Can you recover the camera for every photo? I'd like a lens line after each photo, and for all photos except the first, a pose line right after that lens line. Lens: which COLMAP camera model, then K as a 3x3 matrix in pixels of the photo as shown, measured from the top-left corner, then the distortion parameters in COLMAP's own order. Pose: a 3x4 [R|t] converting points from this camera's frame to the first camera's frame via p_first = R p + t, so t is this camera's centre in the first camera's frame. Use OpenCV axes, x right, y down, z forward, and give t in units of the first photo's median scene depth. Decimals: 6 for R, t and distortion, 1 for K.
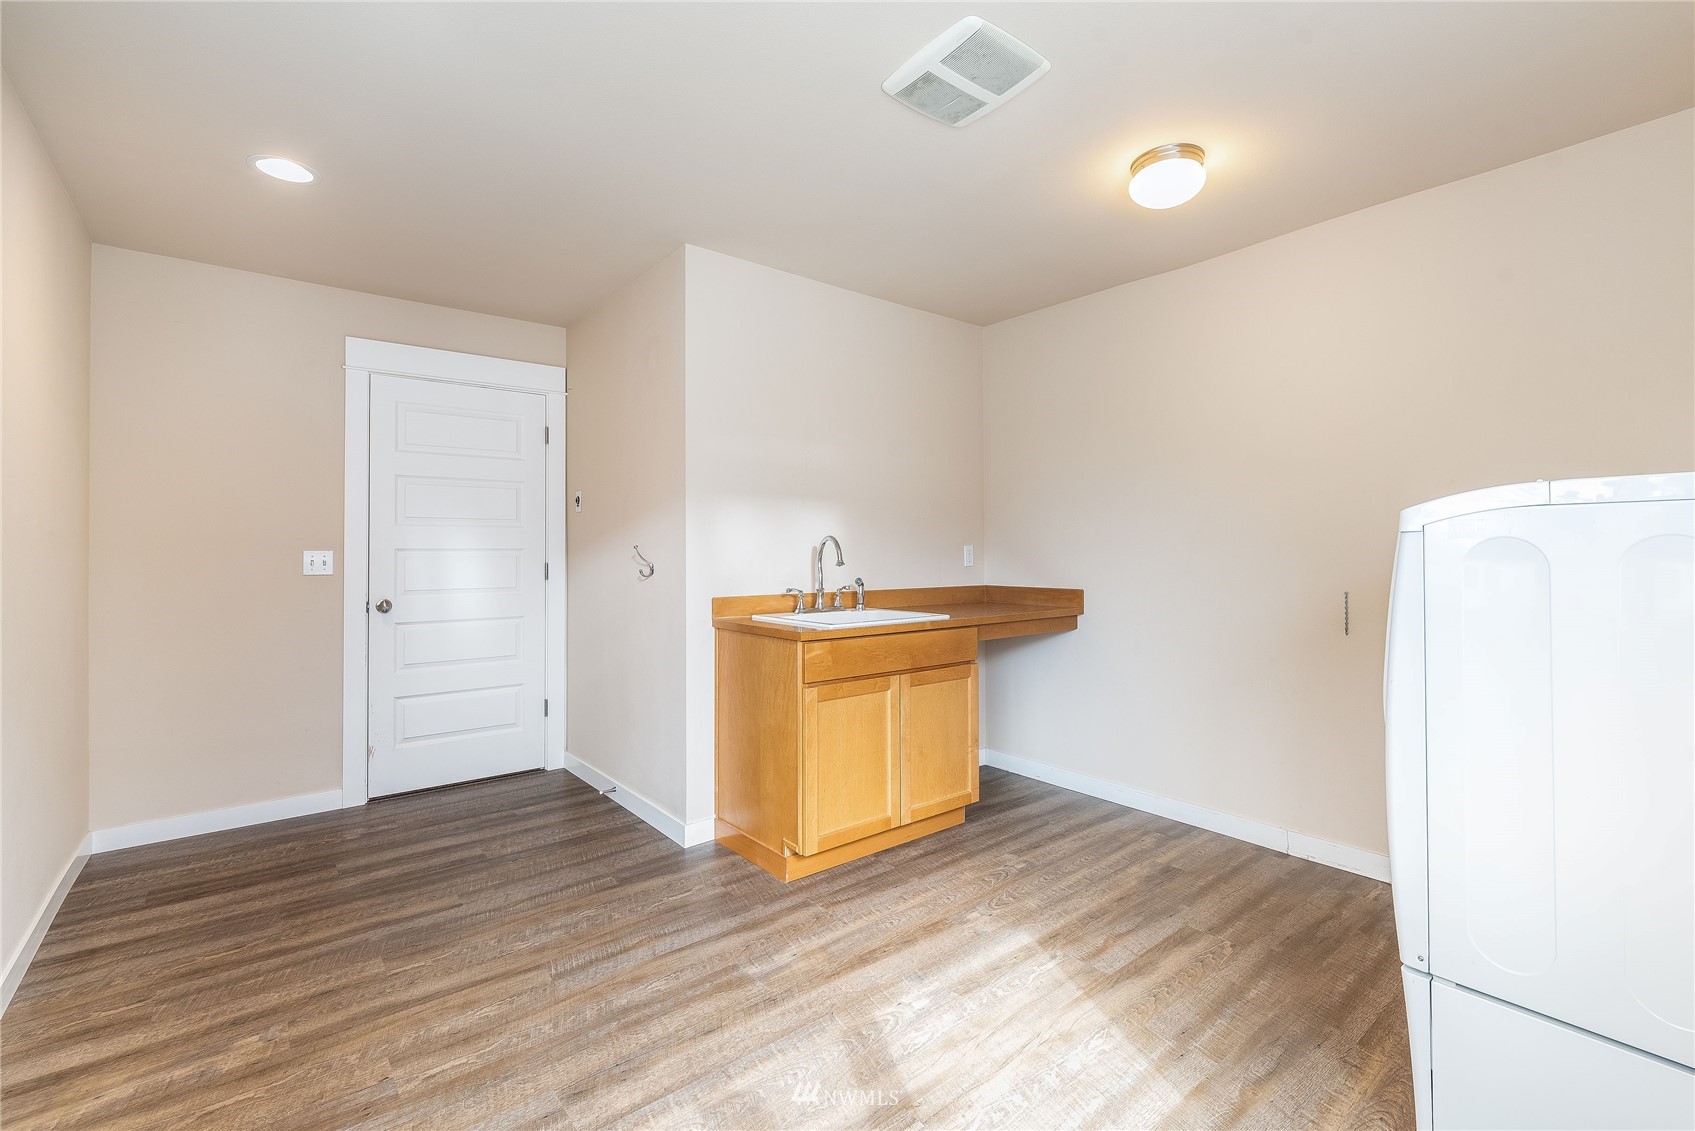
lens RADIAL K [[735.9, 0, 850.5], [0, 735.9, 555.5], [0, 0, 1]] dist [0.000653, 0.000153]
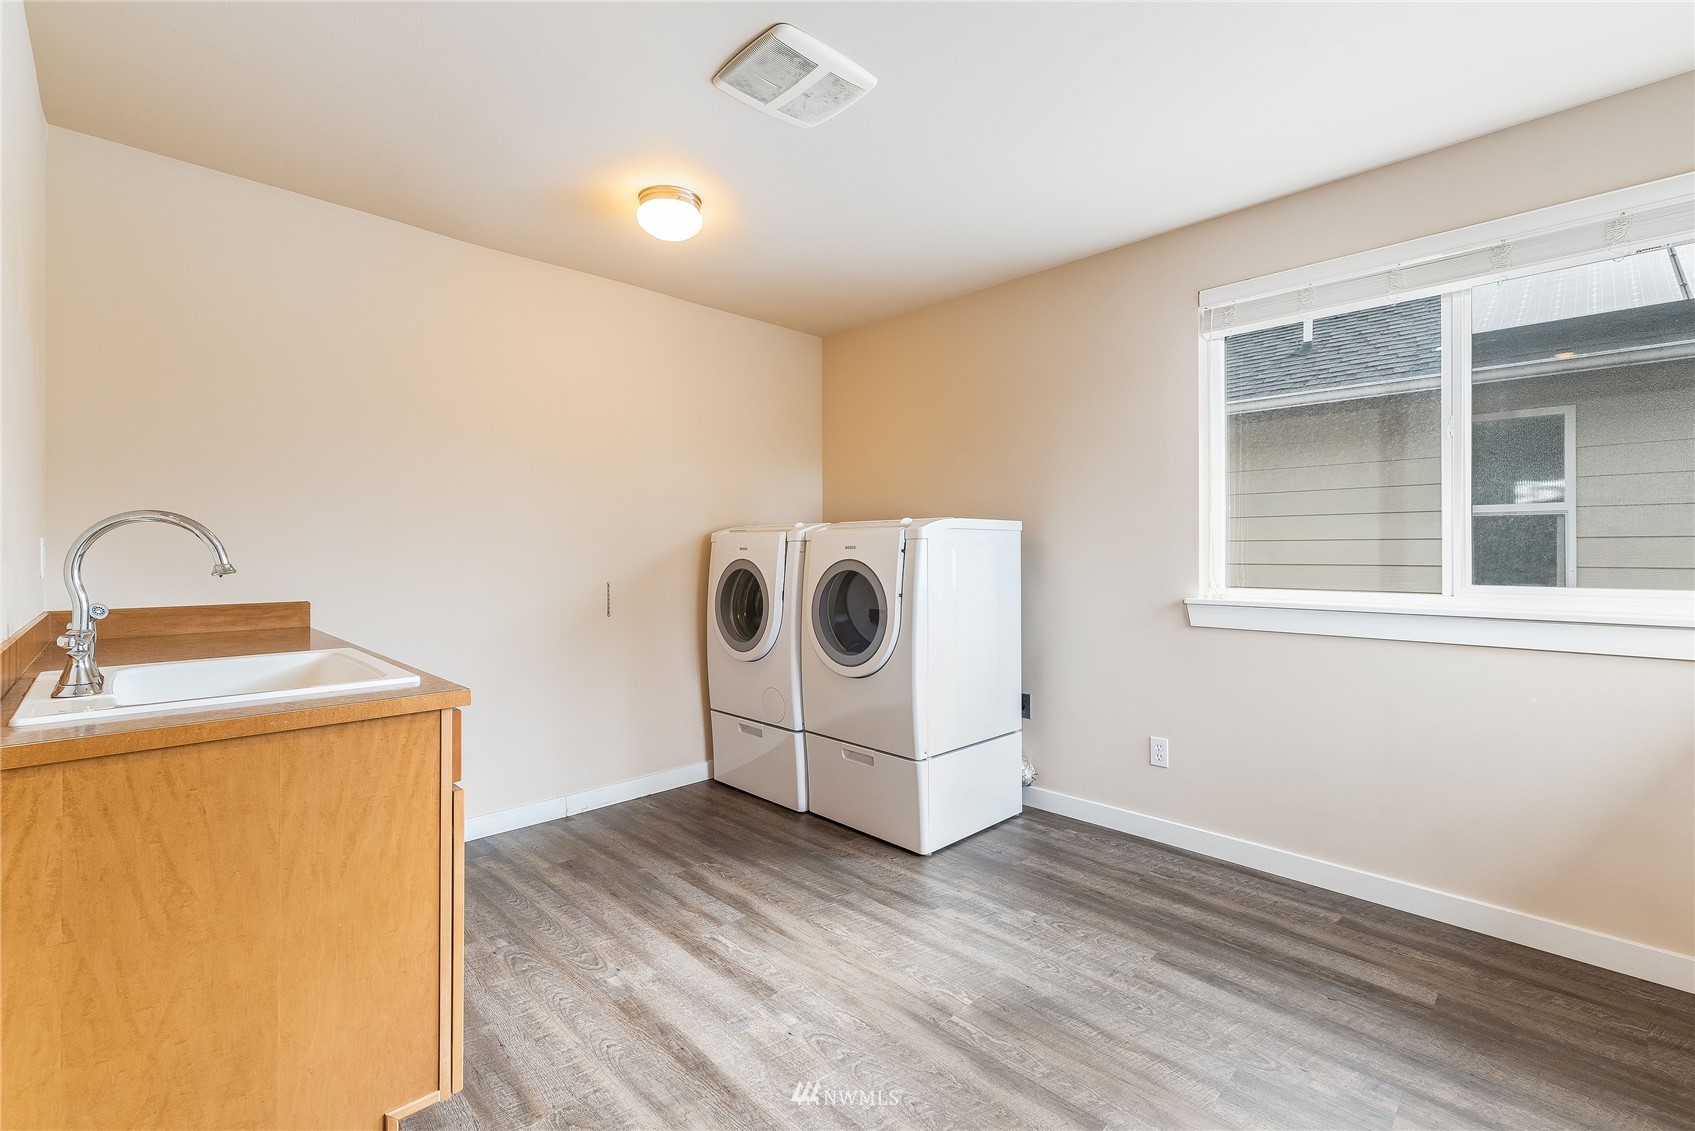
lens RADIAL K [[735.9, 0, 850.8], [0, 735.9, 557.3], [0, 0, 1]] dist [0.000653, 0.000153]
pose [[-0.100685, -0.005574, 0.994903, -0.704101], [0.004135, 0.999973, 0.006021, 0.001063], [-0.994910, 0.004720, -0.100659, 0.826274]]
